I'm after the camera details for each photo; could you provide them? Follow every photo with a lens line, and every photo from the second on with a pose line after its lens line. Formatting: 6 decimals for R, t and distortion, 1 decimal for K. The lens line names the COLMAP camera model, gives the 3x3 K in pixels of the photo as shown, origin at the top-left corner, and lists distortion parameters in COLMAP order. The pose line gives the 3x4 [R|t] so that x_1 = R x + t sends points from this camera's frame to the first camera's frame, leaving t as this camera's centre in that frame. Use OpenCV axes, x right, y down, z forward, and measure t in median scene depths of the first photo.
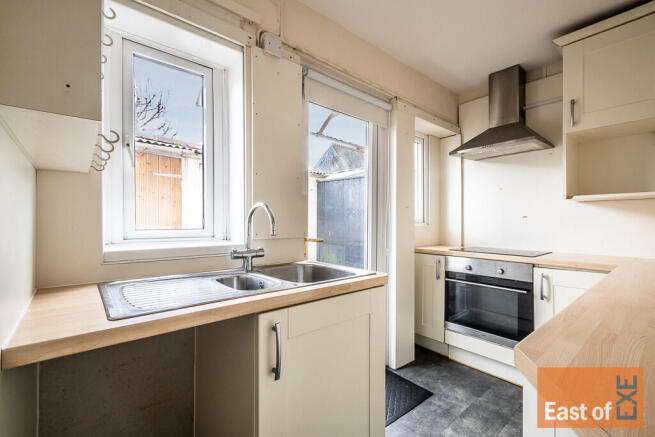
lens RADIAL K [[288.9, 0, 327.5], [0, 288.9, 218.5], [0, 0, 1]] dist [0.000813, 0.000086]
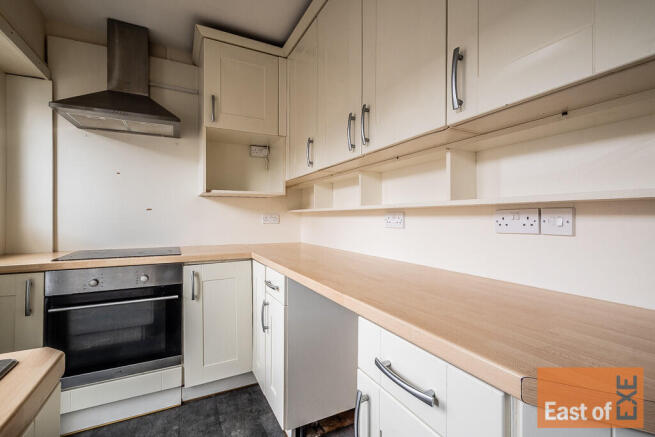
lens RADIAL K [[303.4, 0, 327.5], [0, 303.4, 218.5], [0, 0, 1]] dist [-0.002769, -0.000213]
pose [[0.202227, 0.004234, 0.979329, -0.097041], [-0.001009, 0.999991, -0.004115, 0.022350], [-0.979338, -0.000156, 0.202230, 0.331919]]
